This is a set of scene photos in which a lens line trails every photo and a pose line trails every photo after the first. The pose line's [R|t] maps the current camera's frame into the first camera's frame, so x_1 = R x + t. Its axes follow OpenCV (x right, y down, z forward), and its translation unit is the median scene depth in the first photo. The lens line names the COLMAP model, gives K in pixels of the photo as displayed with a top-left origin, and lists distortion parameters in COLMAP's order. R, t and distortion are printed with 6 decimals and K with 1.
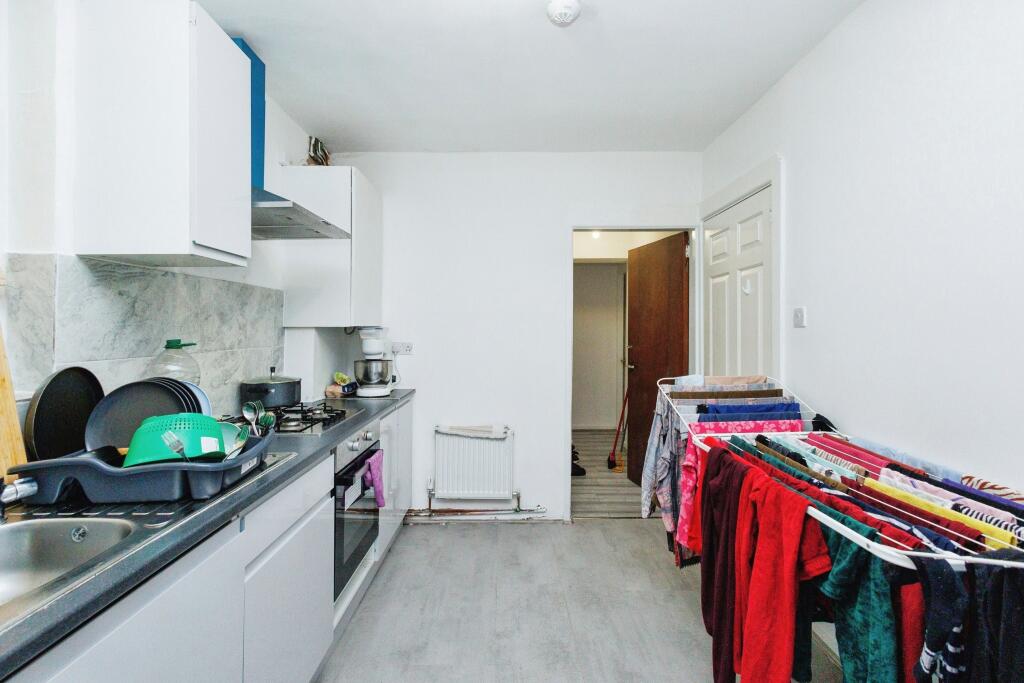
lens RADIAL K [[480.8, 0, 511.7], [0, 480.8, 327.6], [0, 0, 1]] dist [0.000149, 0.000000]
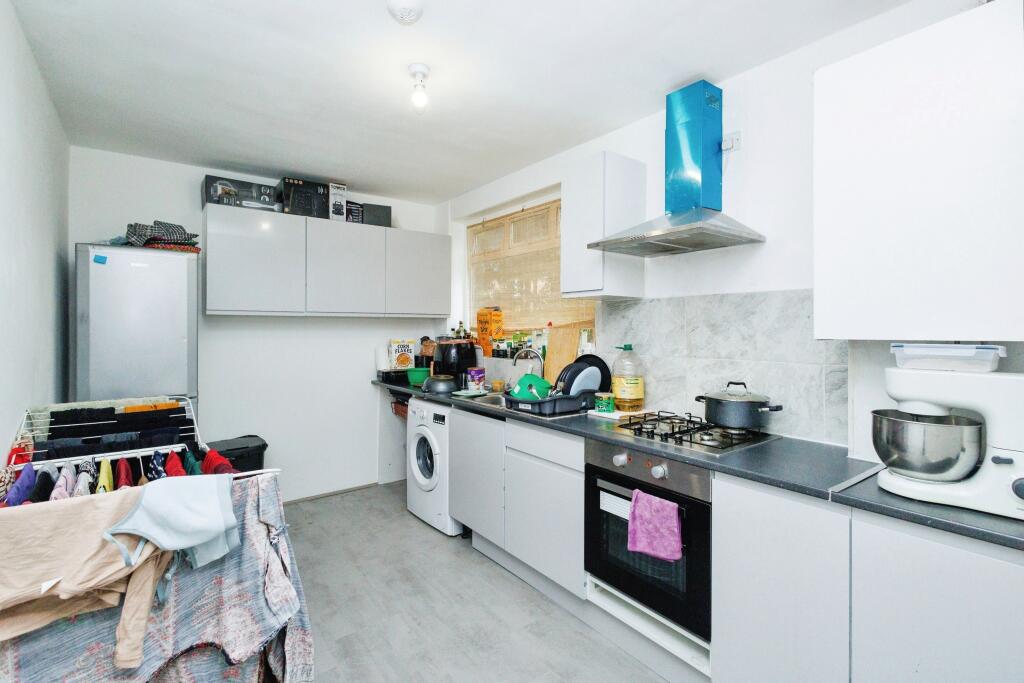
lens RADIAL K [[480.8, 0, 511.7], [0, 480.8, 327.6], [0, 0, 1]] dist [0.000149, 0.000000]
pose [[-0.803391, -0.001945, -0.595449, 0.410880], [0.000008, 0.999995, -0.003278, -0.019047], [0.595452, -0.002639, -0.803386, 1.583556]]
